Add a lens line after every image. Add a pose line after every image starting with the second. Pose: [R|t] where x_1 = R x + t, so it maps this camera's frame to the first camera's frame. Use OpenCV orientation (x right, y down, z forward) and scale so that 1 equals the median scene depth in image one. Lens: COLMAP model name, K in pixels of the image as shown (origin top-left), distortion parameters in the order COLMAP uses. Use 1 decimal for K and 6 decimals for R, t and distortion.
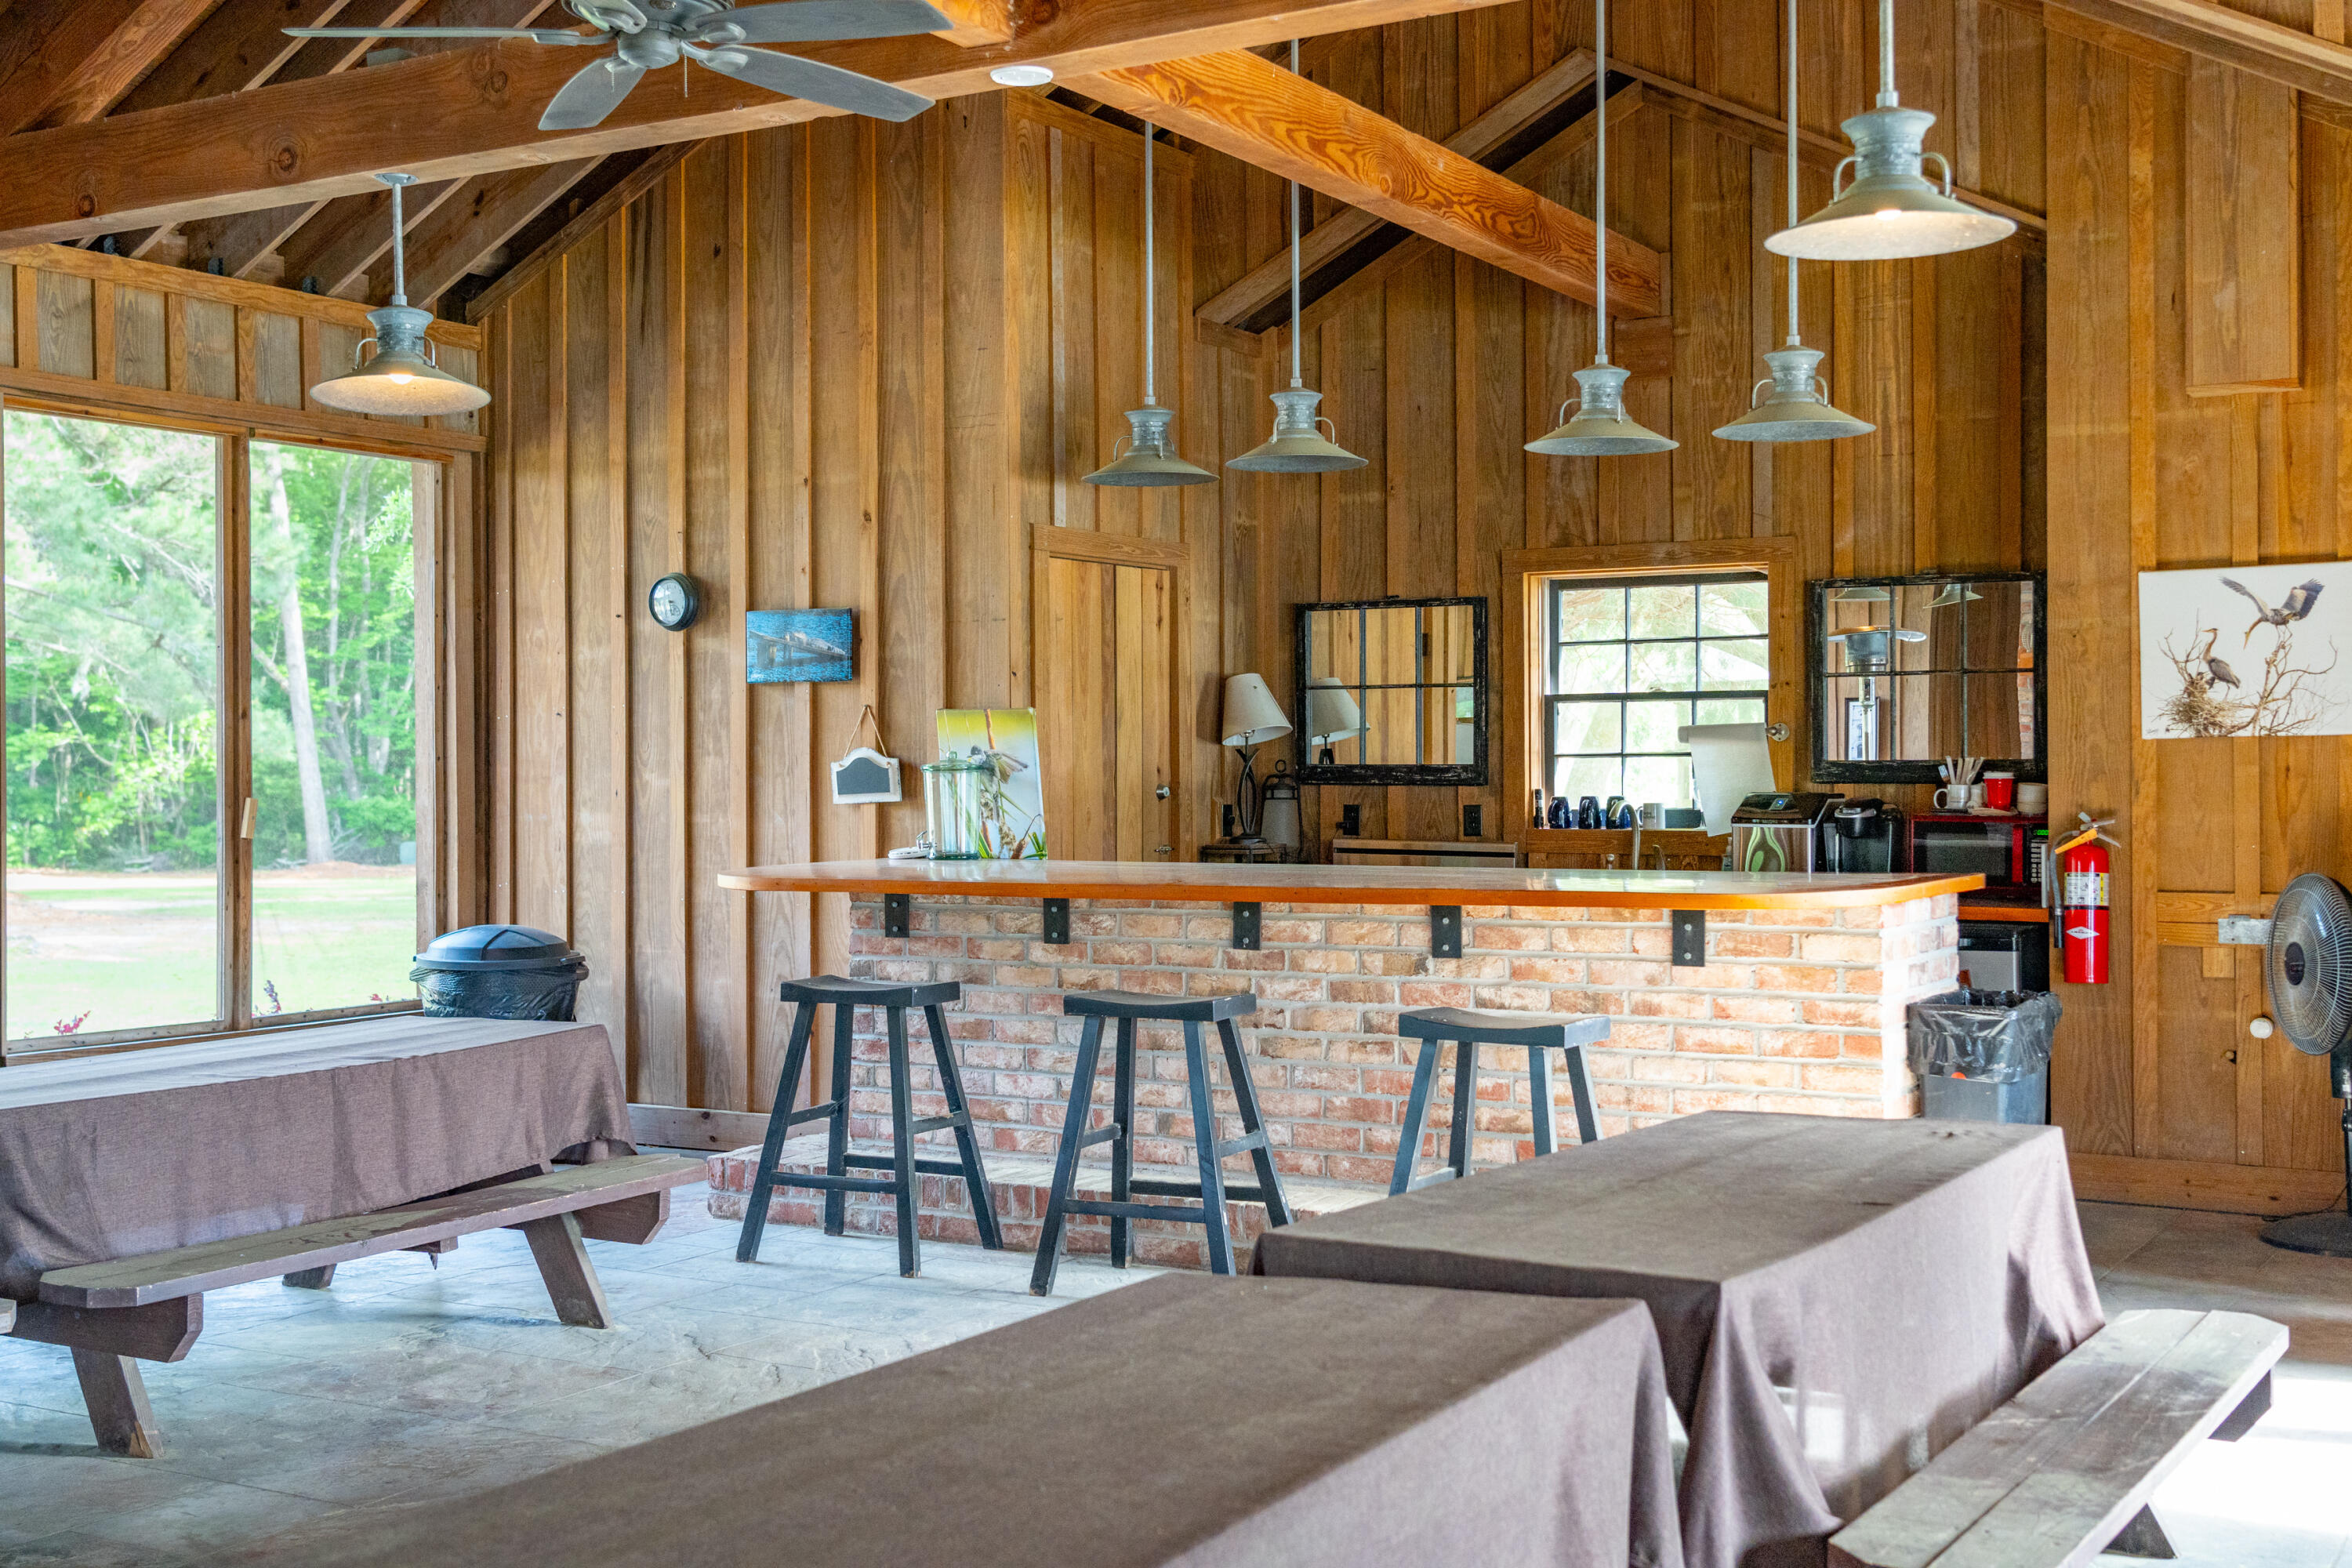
lens RADIAL K [[2620.2, 0, 1176.0], [0, 2620.2, 784.0], [0, 0, 1]] dist [0.054578, -0.003093]
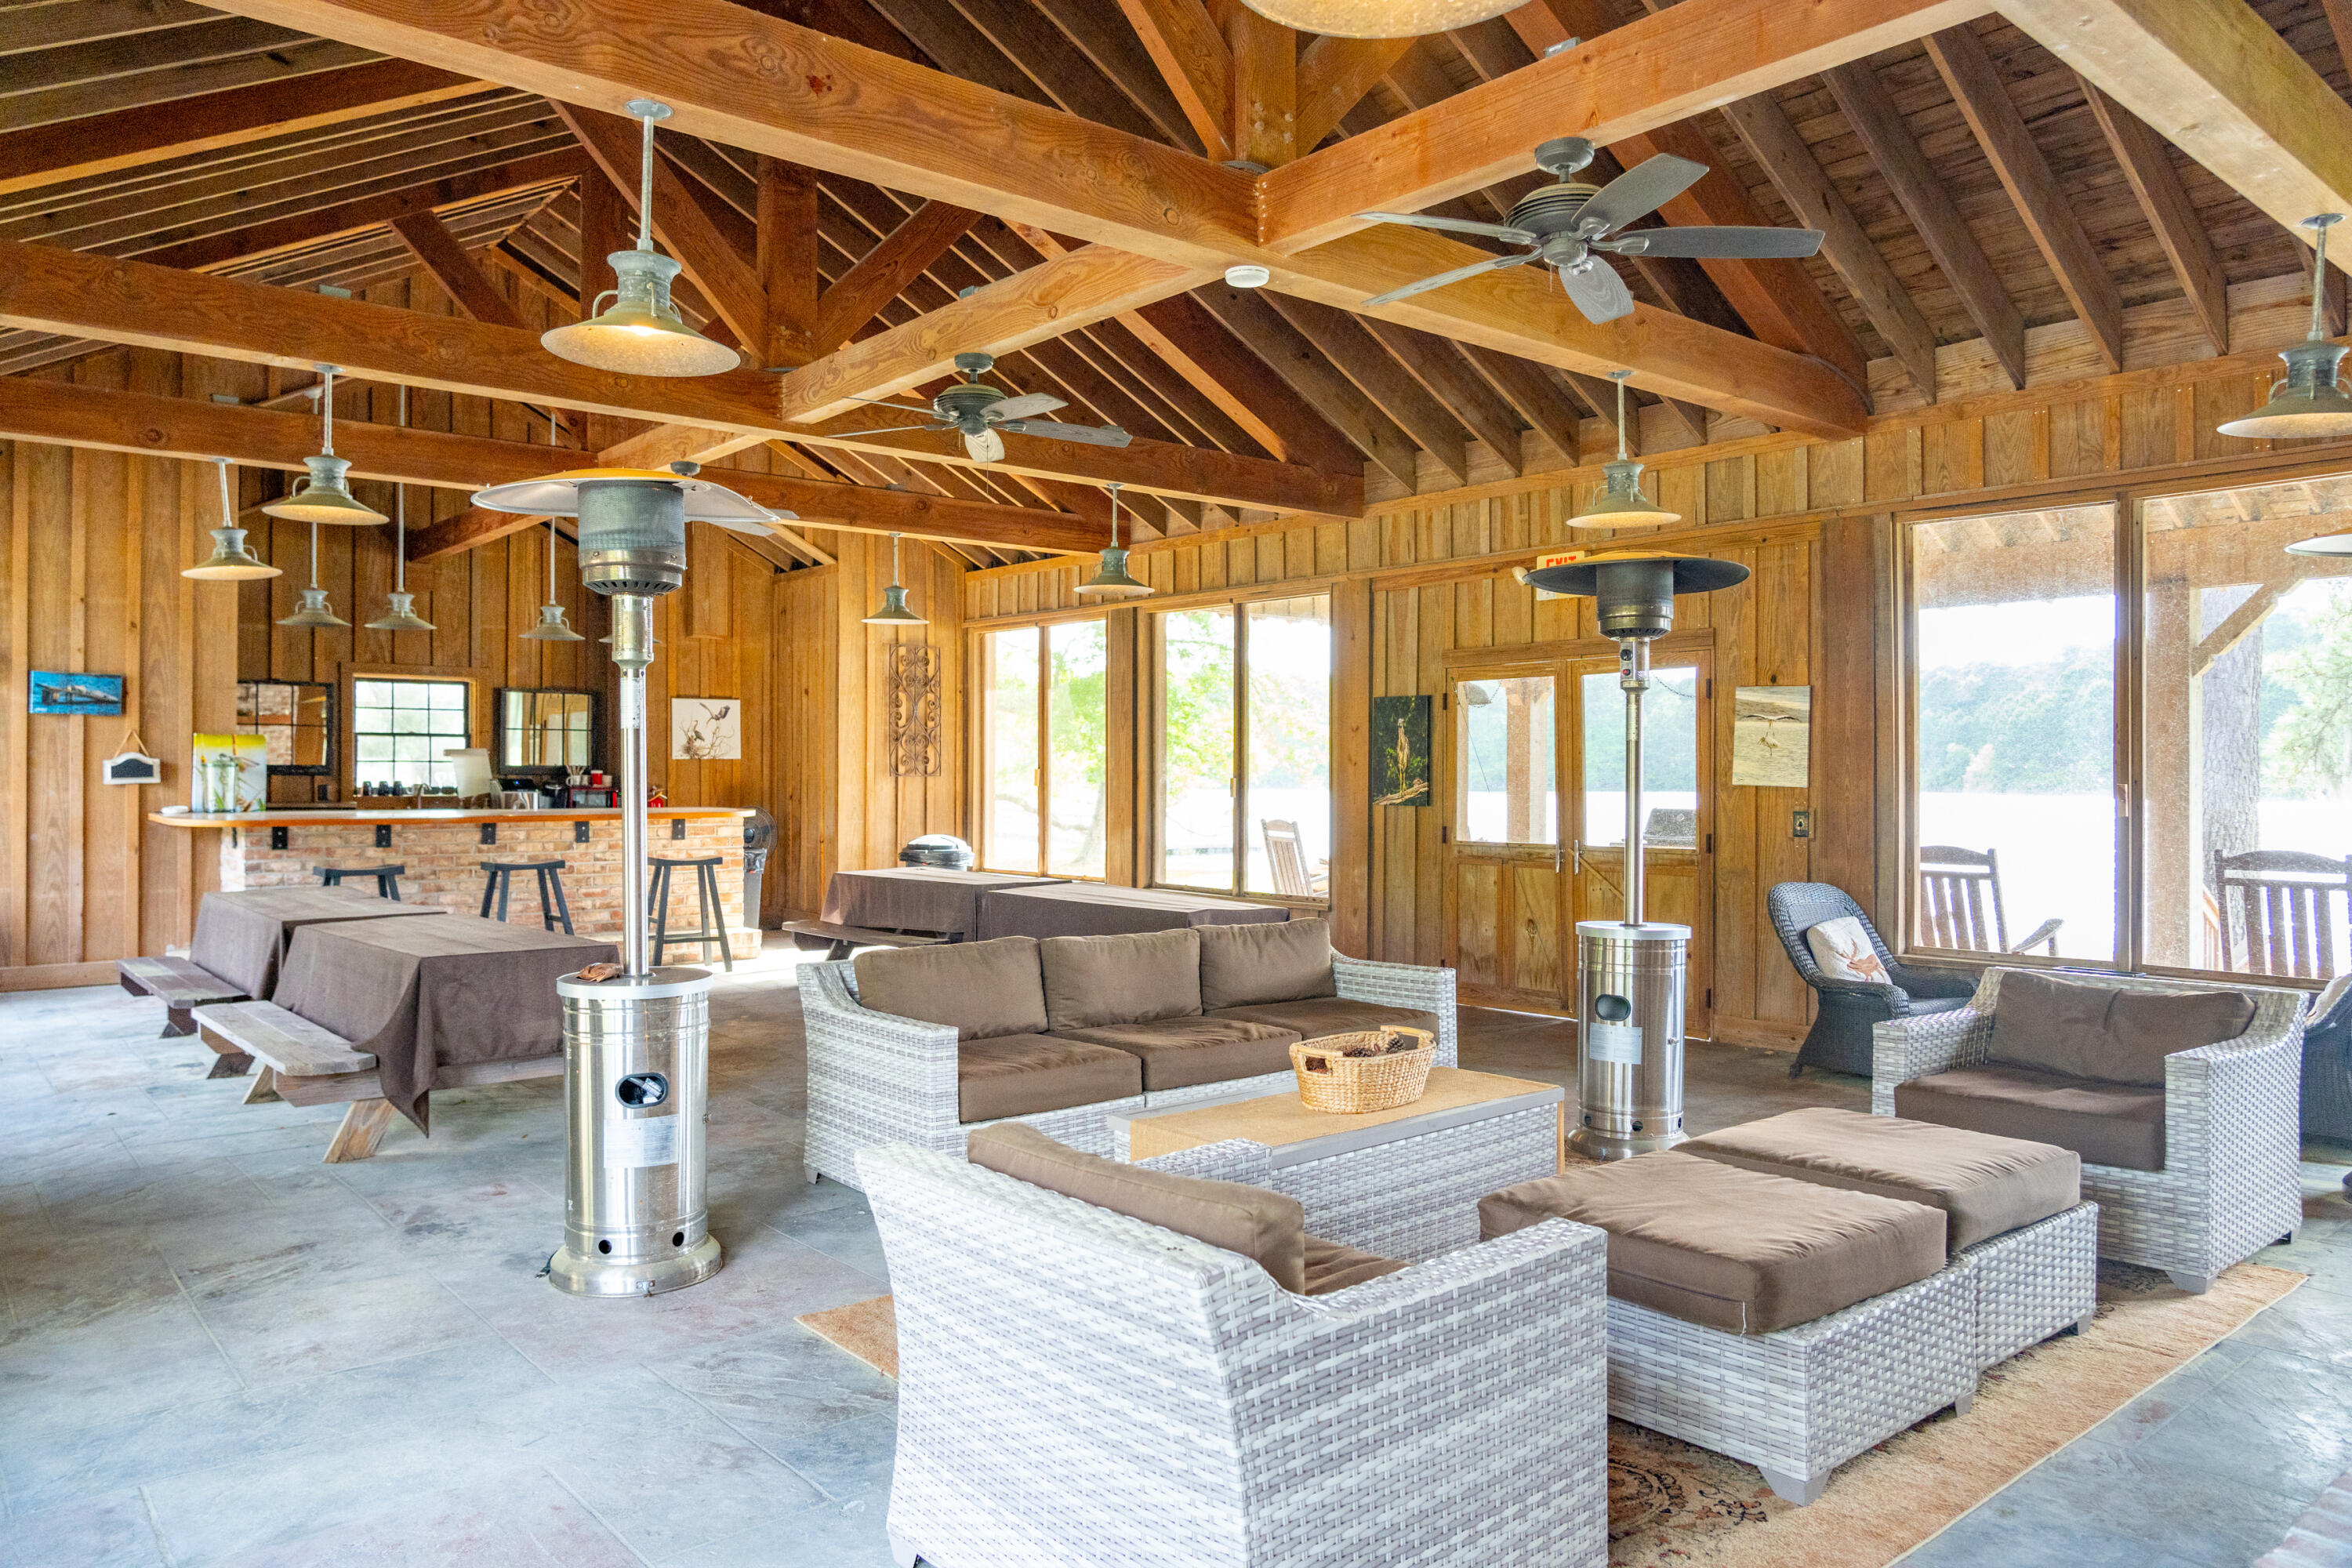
lens RADIAL K [[1632.4, 0, 1176.0], [0, 1632.4, 784.0], [0, 0, 1]] dist [-0.004286, -0.001797]
pose [[0.332680, -0.000486, 0.943040, -0.941342], [-0.000331, 1.000000, 0.000632, 0.006787], [-0.943040, -0.000522, 0.332680, -0.050174]]
